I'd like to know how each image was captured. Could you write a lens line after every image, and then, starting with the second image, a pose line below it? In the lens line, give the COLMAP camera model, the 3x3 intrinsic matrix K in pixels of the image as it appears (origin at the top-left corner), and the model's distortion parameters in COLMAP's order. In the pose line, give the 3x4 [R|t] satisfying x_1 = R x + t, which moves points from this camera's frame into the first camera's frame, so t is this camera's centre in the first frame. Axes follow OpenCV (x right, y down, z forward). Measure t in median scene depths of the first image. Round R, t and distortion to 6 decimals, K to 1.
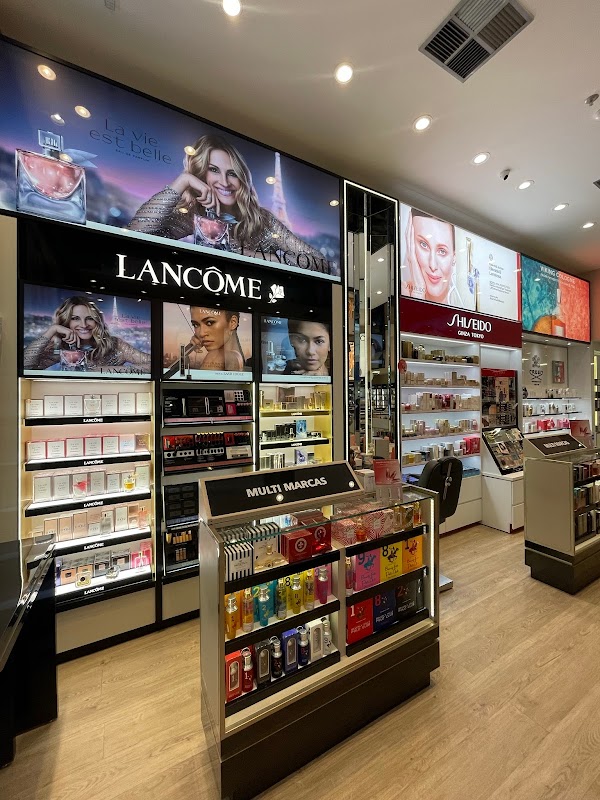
lens RADIAL K [[323.1, 0, 301.7], [0, 323.1, 397.6], [0, 0, 1]] dist [-0.002120, 0.000659]
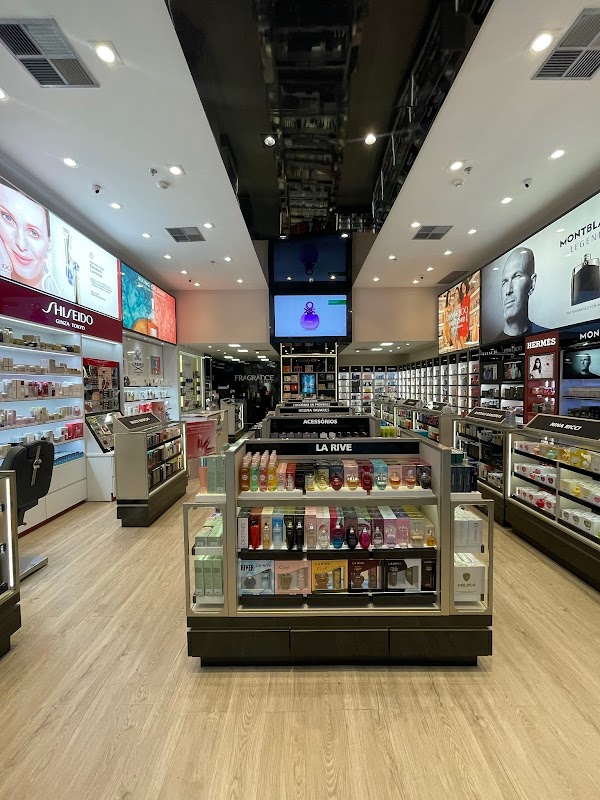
lens RADIAL K [[323.1, 0, 301.7], [0, 323.1, 397.6], [0, 0, 1]] dist [-0.002120, 0.000659]
pose [[0.499997, -0.030068, 0.865505, -0.011345], [0.001096, 0.999418, 0.034088, 0.005275], [-0.866026, -0.016096, 0.499739, -0.168621]]
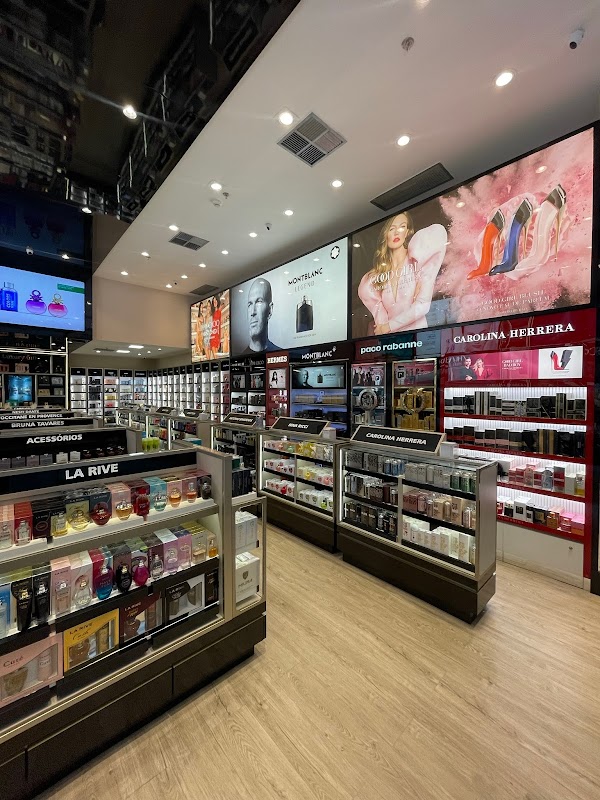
lens RADIAL K [[323.1, 0, 301.7], [0, 323.1, 397.6], [0, 0, 1]] dist [-0.002120, 0.000659]
pose [[-0.223433, -0.011572, 0.974651, 0.006354], [-0.007648, 0.999920, 0.010119, 0.004240], [-0.974689, -0.005193, -0.223503, -0.121087]]
